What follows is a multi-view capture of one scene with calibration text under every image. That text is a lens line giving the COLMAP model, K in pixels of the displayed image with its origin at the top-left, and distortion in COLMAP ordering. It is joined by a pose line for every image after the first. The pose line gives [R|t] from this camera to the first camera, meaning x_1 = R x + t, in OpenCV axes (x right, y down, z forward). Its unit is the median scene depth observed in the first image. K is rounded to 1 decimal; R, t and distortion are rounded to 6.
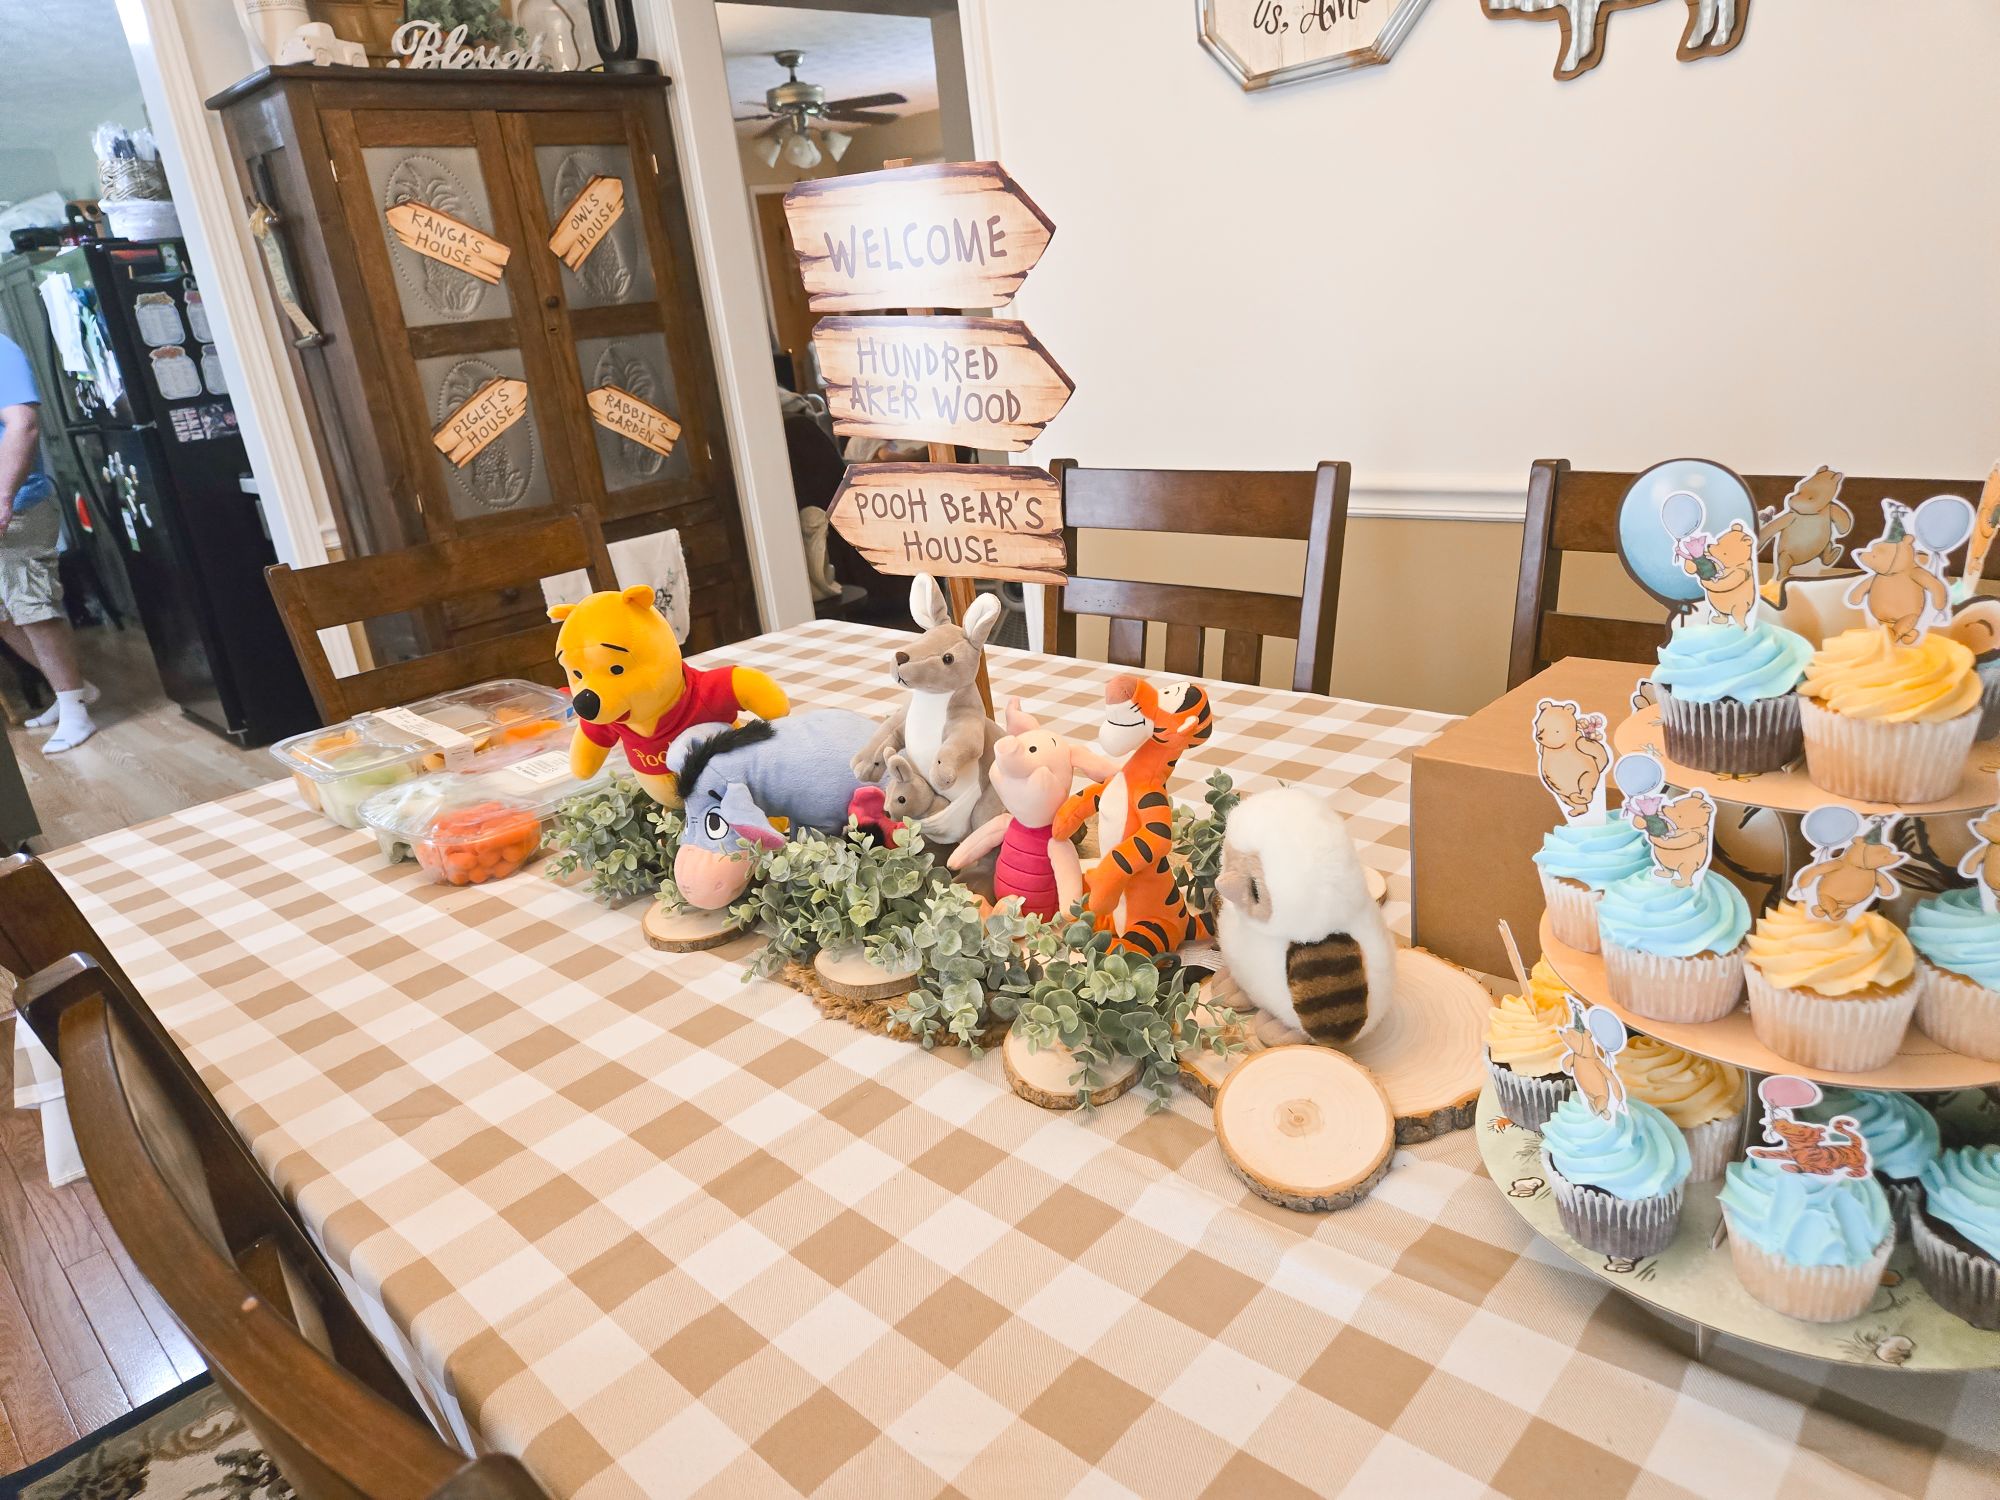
lens RADIAL K [[1394.1, 0, 968.6], [0, 1394.1, 728.6], [0, 0, 1]] dist [0.063124, -0.051494]
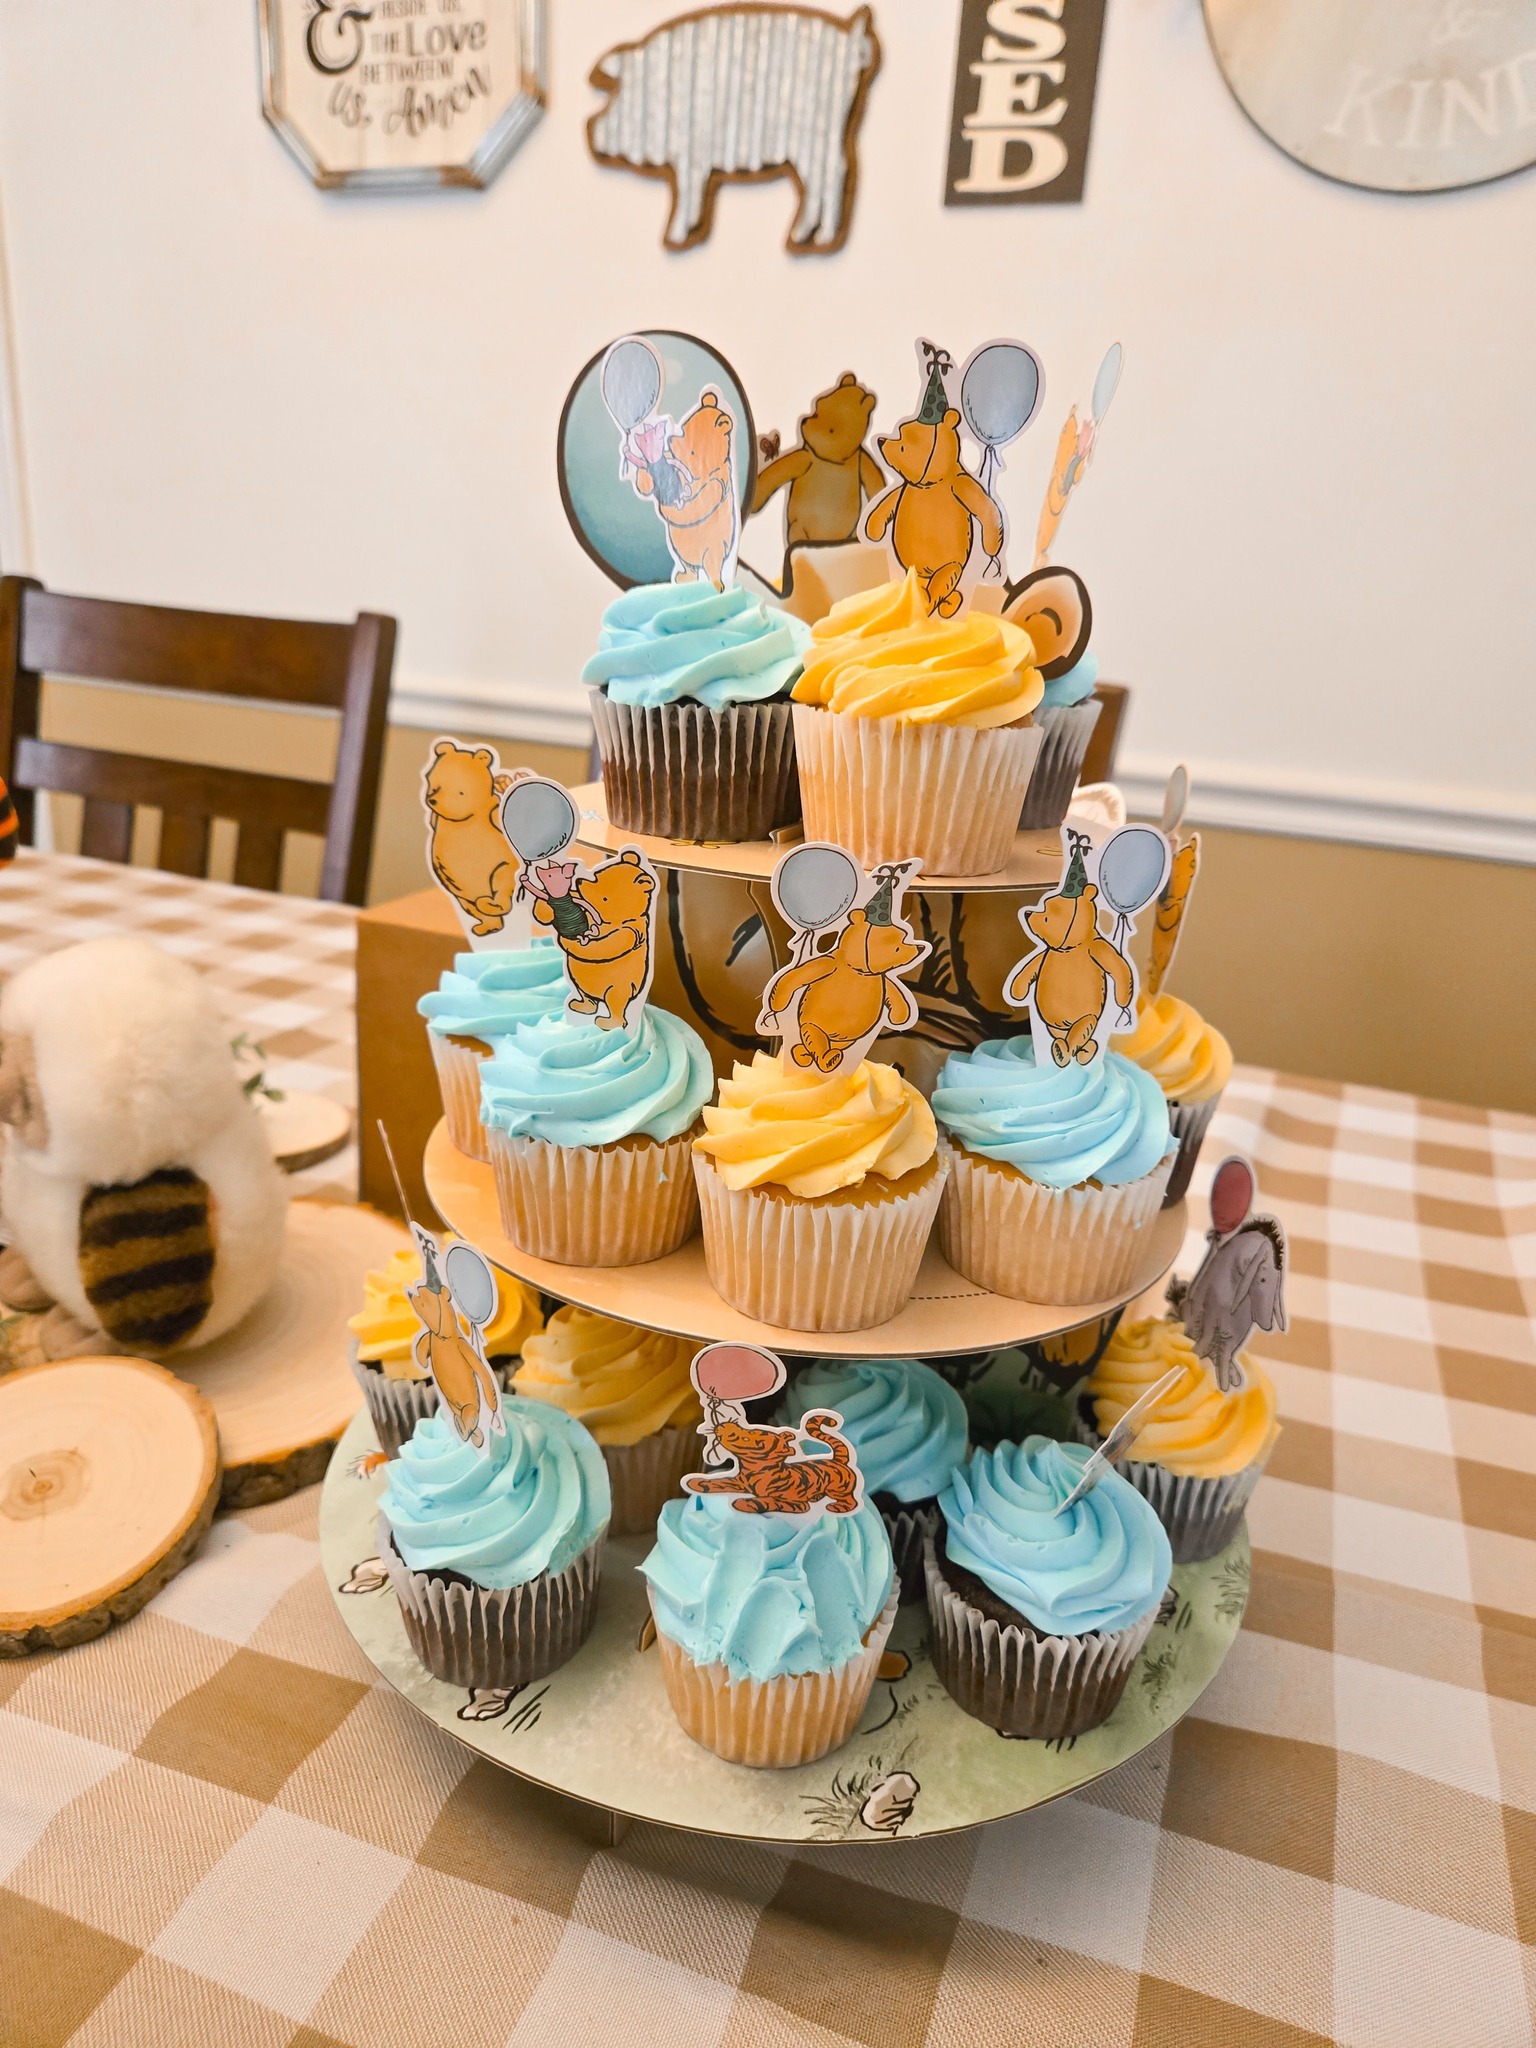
lens RADIAL K [[1415.9, 0, 768.0], [0, 1415.9, 1024.0], [0, 0, 1]] dist [0.069735, -0.103424]
pose [[0.906638, 0.040553, 0.419956, 0.324455], [-0.033989, 0.999155, -0.023106, 0.122896], [-0.420538, 0.006675, 0.907250, 0.453489]]
